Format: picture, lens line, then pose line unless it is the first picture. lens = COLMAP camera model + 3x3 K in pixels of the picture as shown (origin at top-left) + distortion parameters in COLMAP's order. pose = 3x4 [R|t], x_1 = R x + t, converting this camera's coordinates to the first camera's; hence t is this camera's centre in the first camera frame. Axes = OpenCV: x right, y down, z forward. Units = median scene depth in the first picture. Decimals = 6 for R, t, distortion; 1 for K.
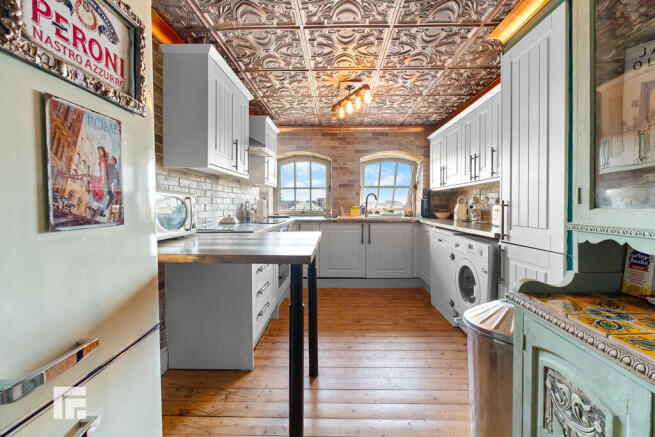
lens RADIAL K [[273.0, 0, 329.7], [0, 273.0, 209.5], [0, 0, 1]] dist [0.000531, 0.000200]
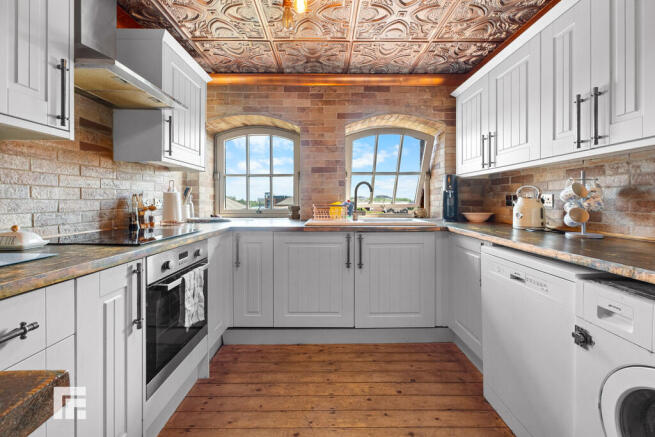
lens RADIAL K [[279.3, 0, 327.1], [0, 279.3, 200.1], [0, 0, 1]] dist [0.000024, 0.000015]
pose [[0.999506, -0.000337, 0.031436, 0.055264], [0.000862, 0.999860, -0.016698, -0.008171], [-0.031426, 0.016716, 0.999366, 0.406637]]
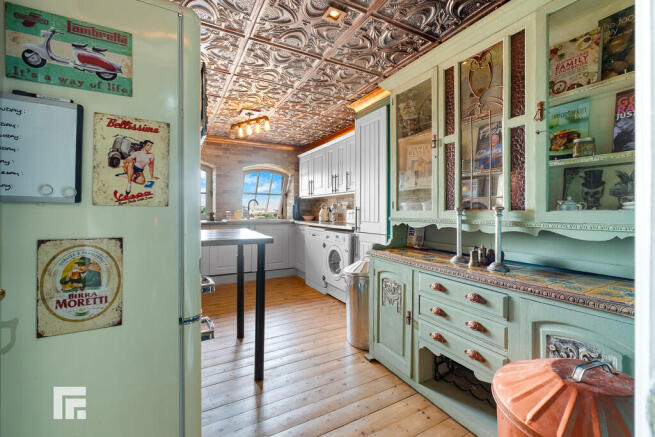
lens RADIAL K [[276.6, 0, 327.2], [0, 276.6, 211.9], [0, 0, 1]] dist [-0.046173, 0.000171]
pose [[0.863214, 0.003806, 0.504824, -0.178931], [0.002393, 0.999930, -0.011630, 0.008756], [-0.504832, 0.011247, 0.863144, -0.175482]]
